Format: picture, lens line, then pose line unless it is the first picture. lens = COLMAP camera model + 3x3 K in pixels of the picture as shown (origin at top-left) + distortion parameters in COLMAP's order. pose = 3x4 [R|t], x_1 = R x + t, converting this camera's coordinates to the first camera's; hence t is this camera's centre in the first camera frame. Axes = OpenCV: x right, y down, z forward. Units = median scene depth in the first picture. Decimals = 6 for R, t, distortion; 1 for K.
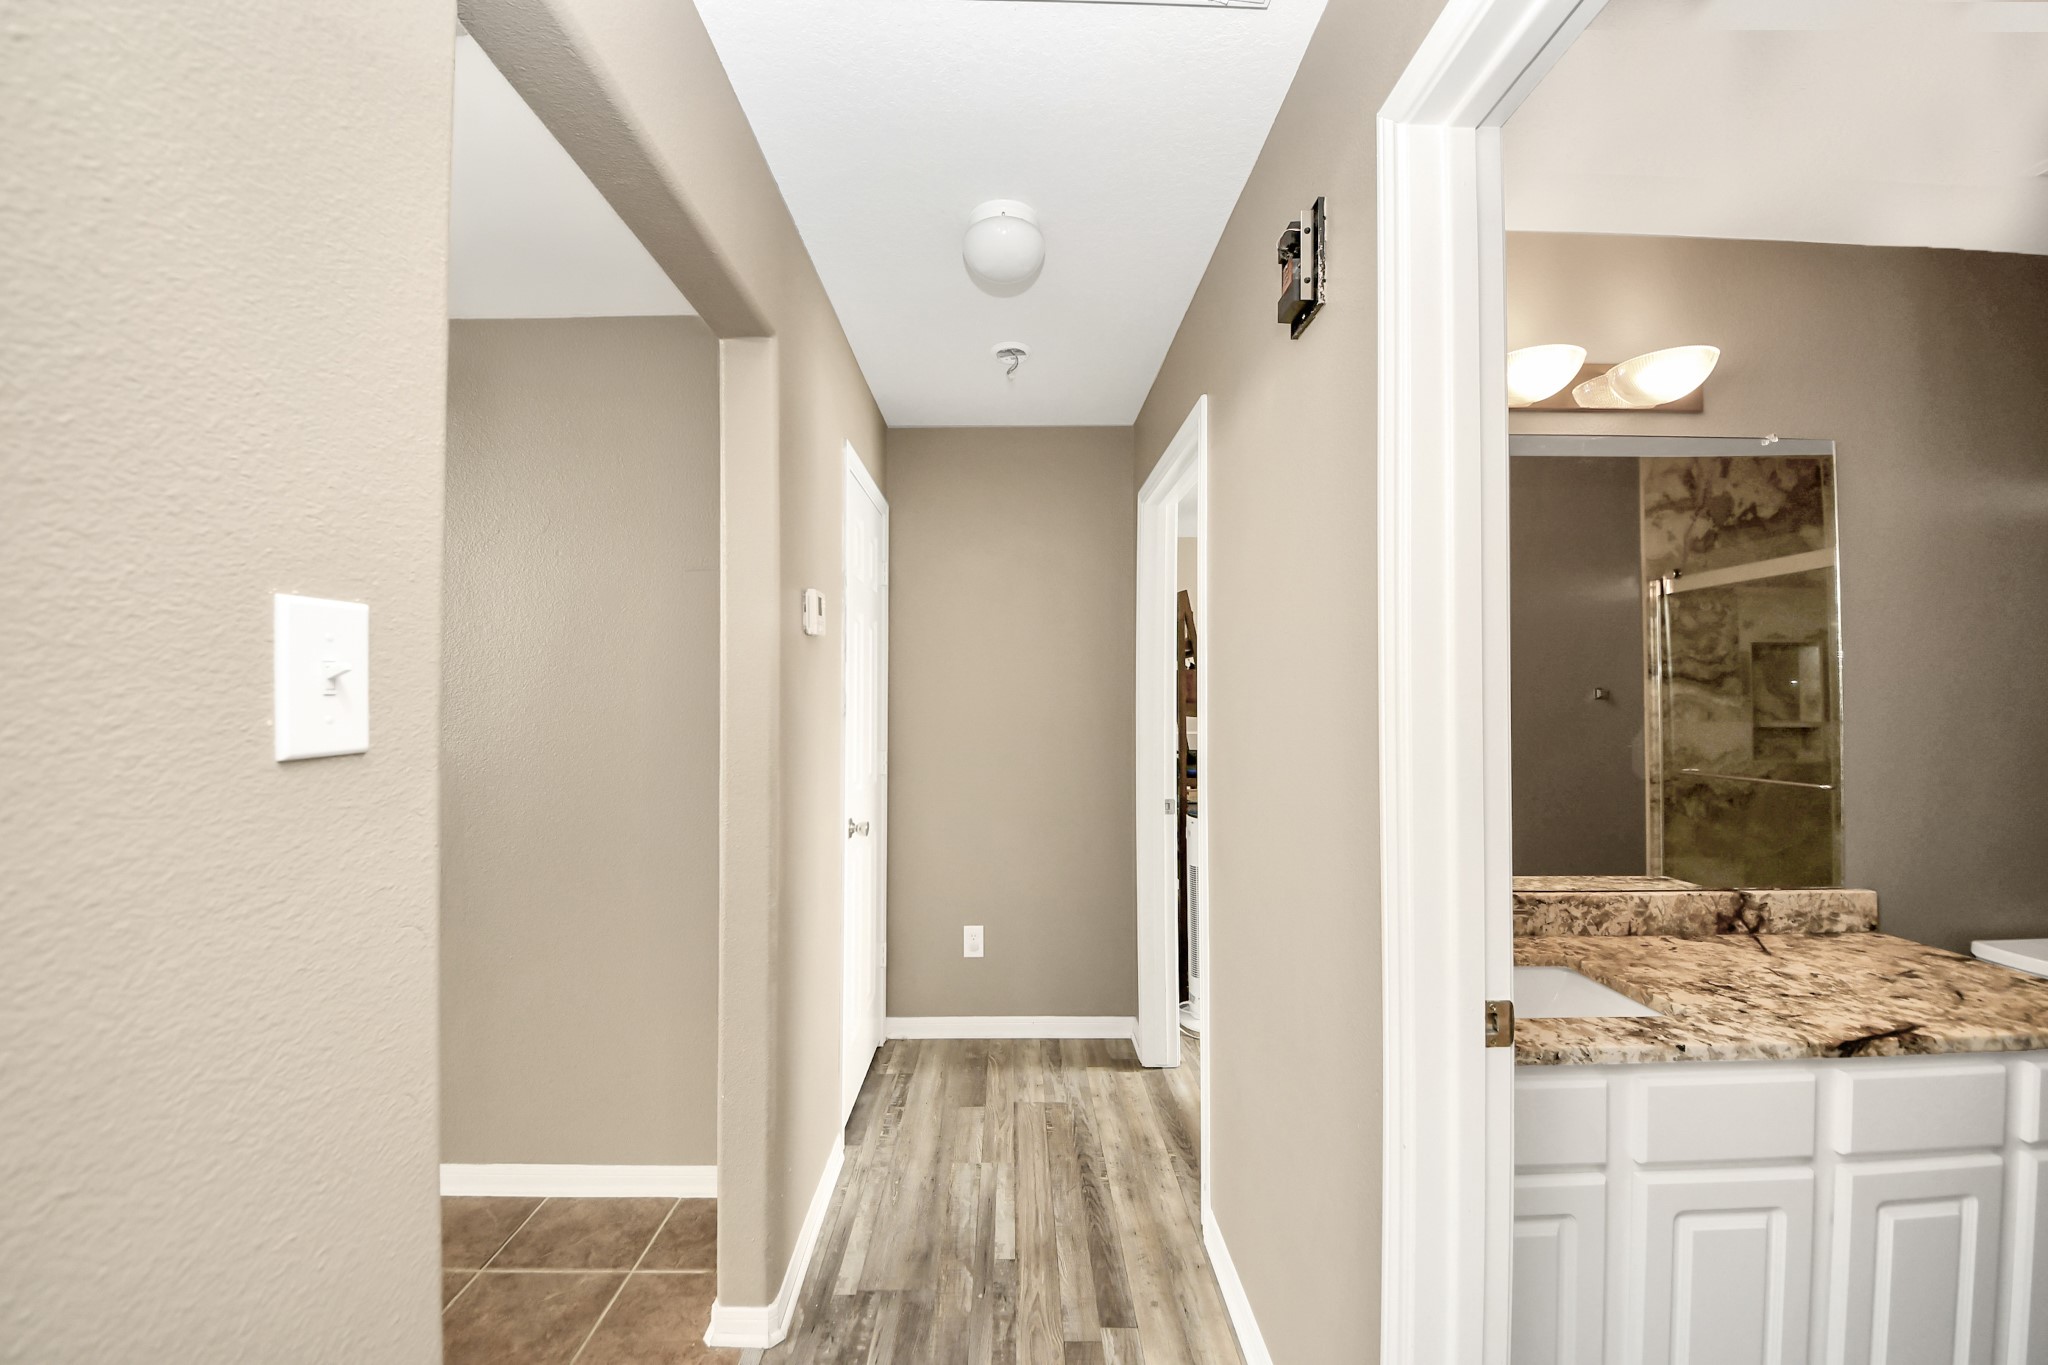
lens RADIAL K [[745.0, 0, 1033.0], [0, 745.0, 684.8], [0, 0, 1]] dist [0.031007, -0.021349]
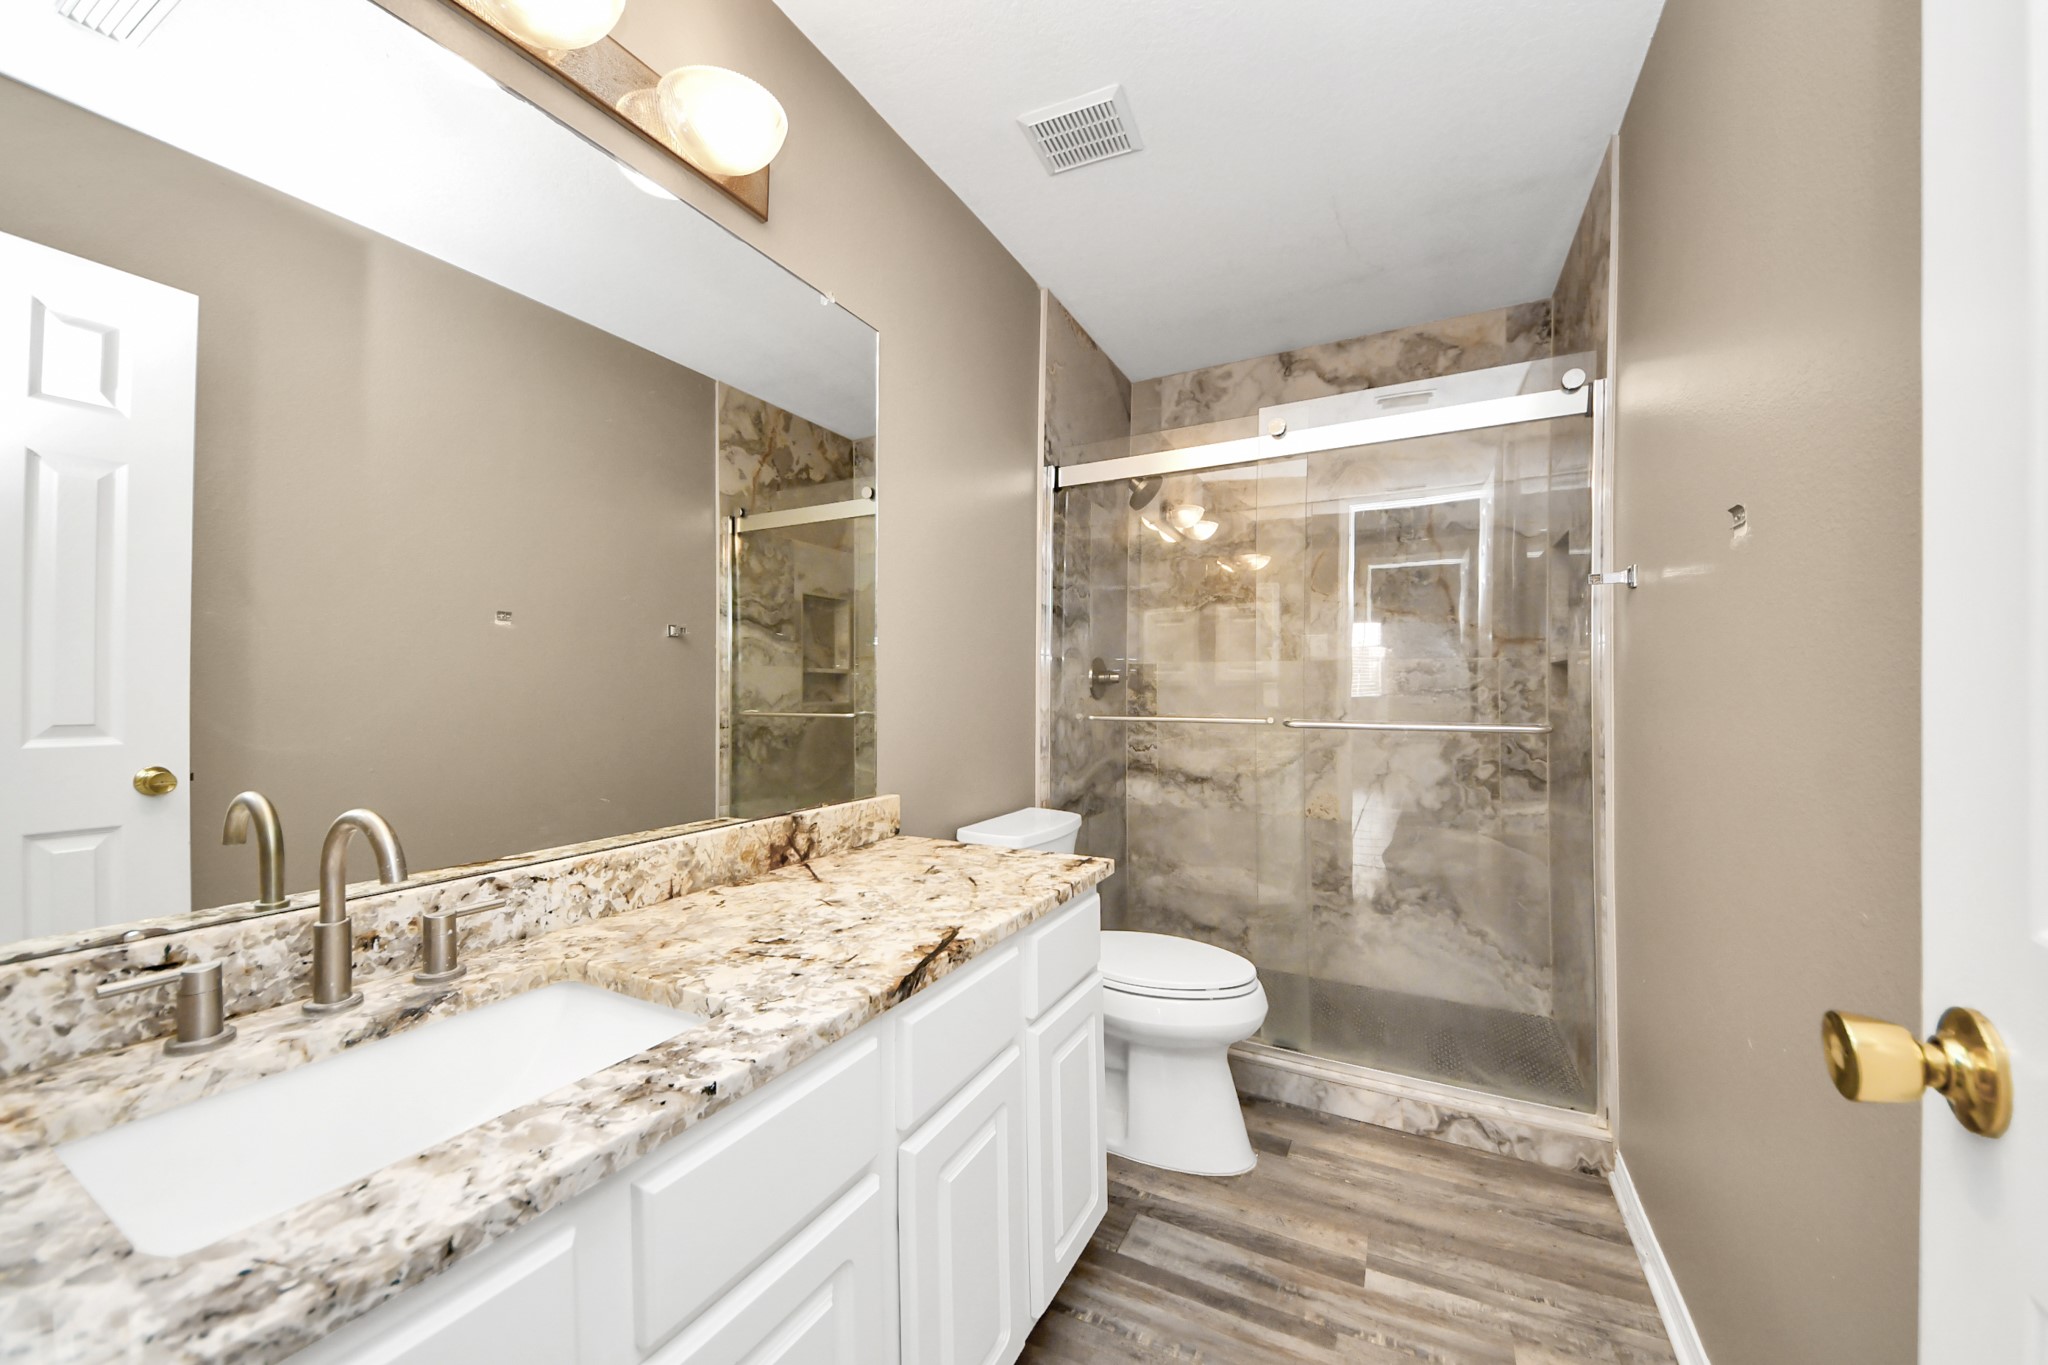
lens RADIAL K [[745.0, 0, 1033.0], [0, 745.0, 684.8], [0, 0, 1]] dist [0.031007, -0.021349]
pose [[0.483158, 0.006766, 0.875507, 0.365935], [-0.019823, 0.999798, 0.003212, 0.133305], [-0.875309, -0.018907, 0.483194, 0.396062]]
